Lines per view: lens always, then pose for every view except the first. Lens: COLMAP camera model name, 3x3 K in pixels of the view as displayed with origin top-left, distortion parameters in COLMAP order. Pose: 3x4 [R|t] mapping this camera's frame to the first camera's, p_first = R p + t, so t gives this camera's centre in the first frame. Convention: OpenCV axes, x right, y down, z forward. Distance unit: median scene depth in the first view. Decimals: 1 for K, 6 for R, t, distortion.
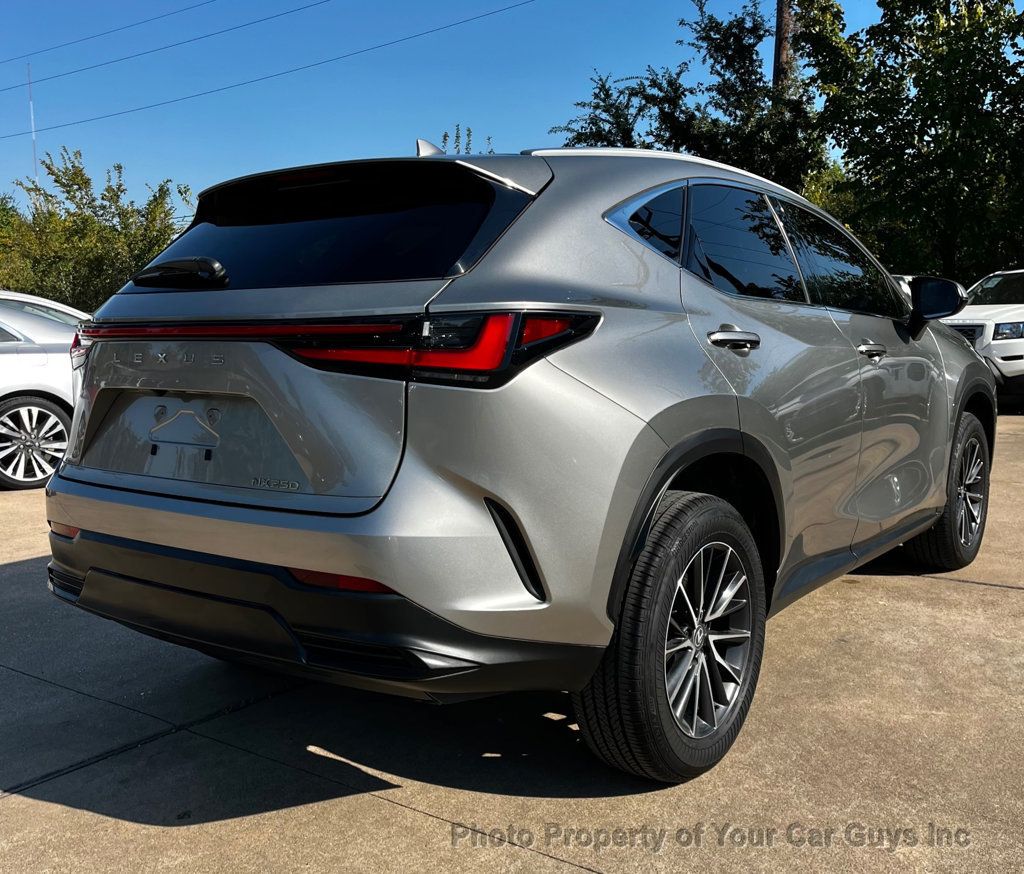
lens RADIAL K [[1079.2, 0, 512.0], [0, 1079.2, 437.0], [0, 0, 1]] dist [0.201984, -0.302160]
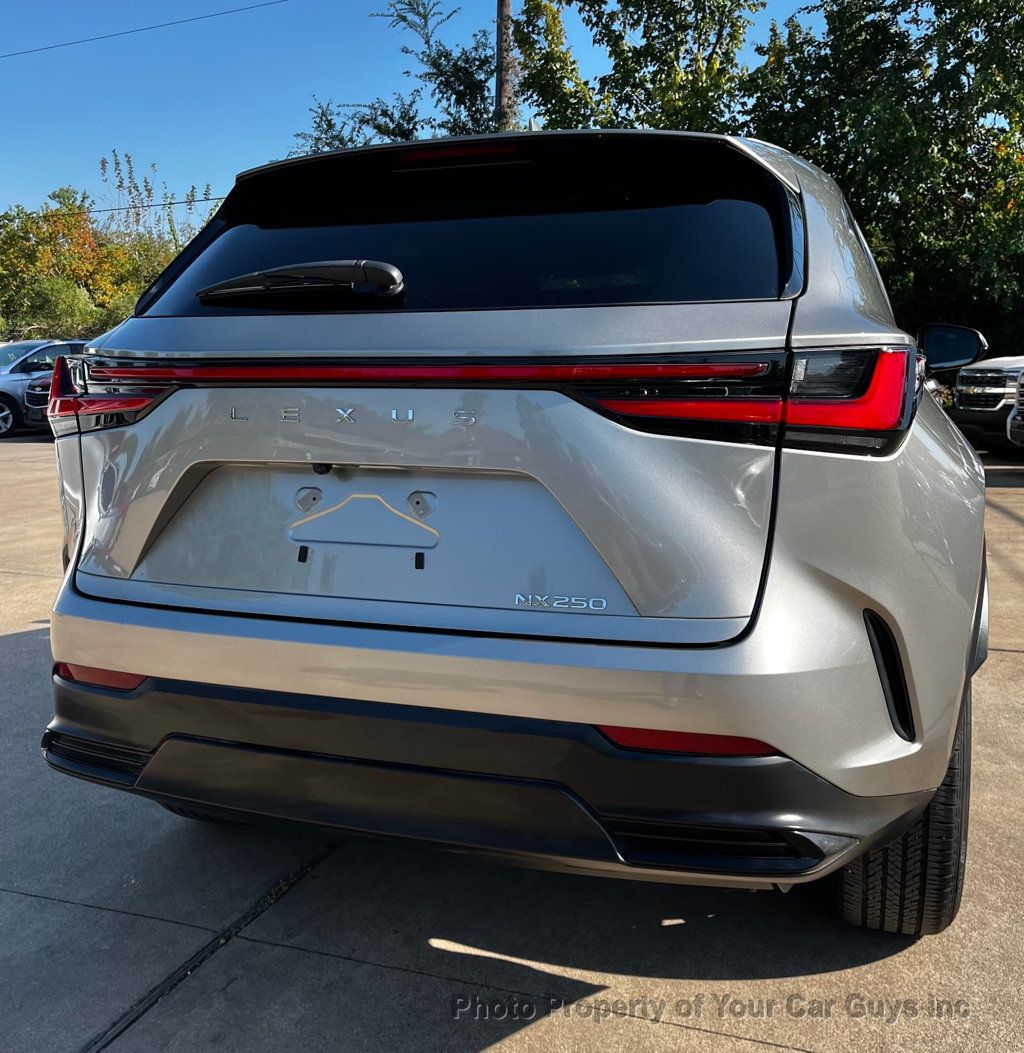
lens RADIAL K [[1107.1, 0, 512.0], [0, 1107.1, 526.5], [0, 0, 1]] dist [0.045474, 0.023300]
pose [[0.952353, -0.033983, 0.303100, -0.369648], [0.023285, 0.998974, 0.038839, -0.025415], [-0.304109, -0.029930, 0.952167, 0.295116]]
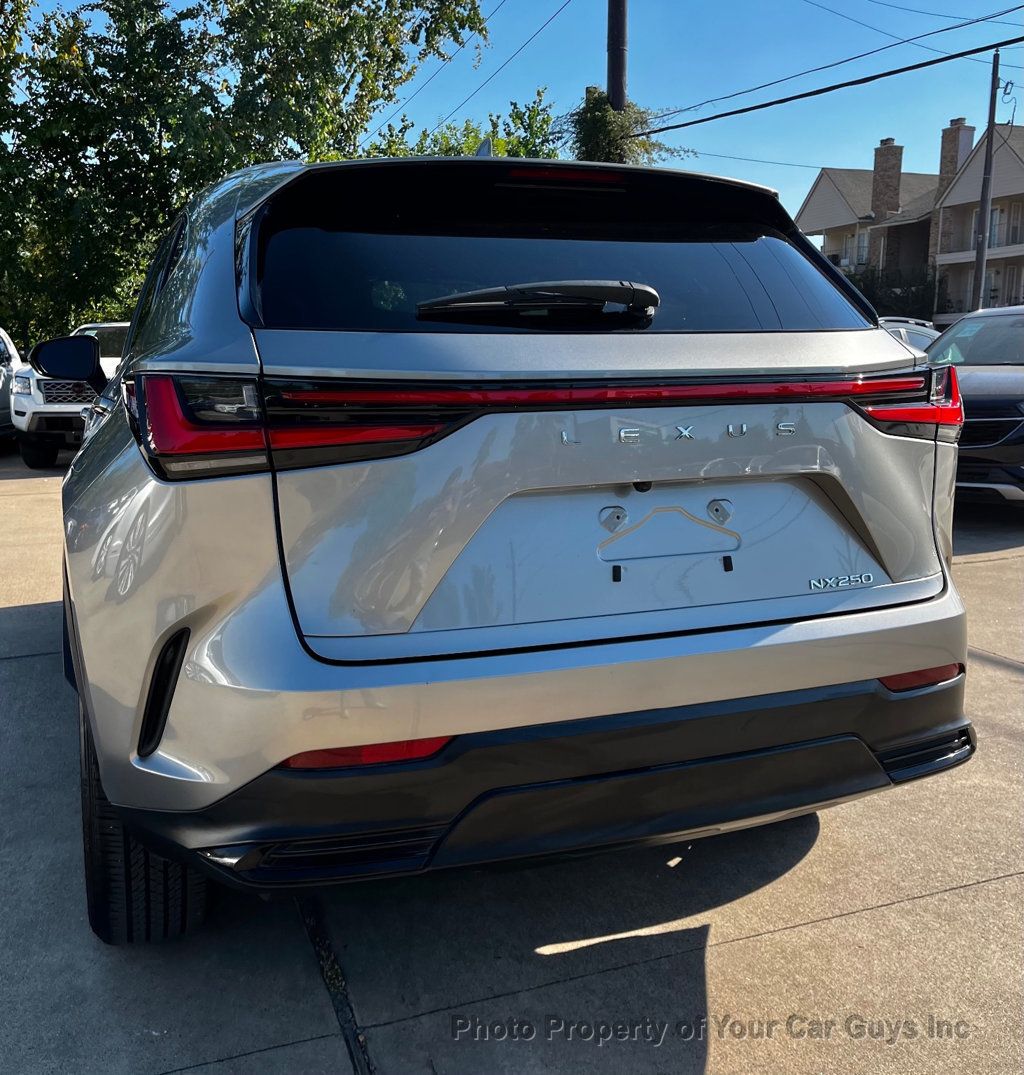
lens RADIAL K [[1060.4, 0, 570.9], [0, 1060.4, 526.9], [0, 0, 1]] dist [0.116576, -0.168570]
pose [[0.508290, -0.121133, 0.852624, -0.800142], [0.092505, 0.992010, 0.085789, -0.066920], [-0.856203, 0.035266, 0.515434, 0.628728]]
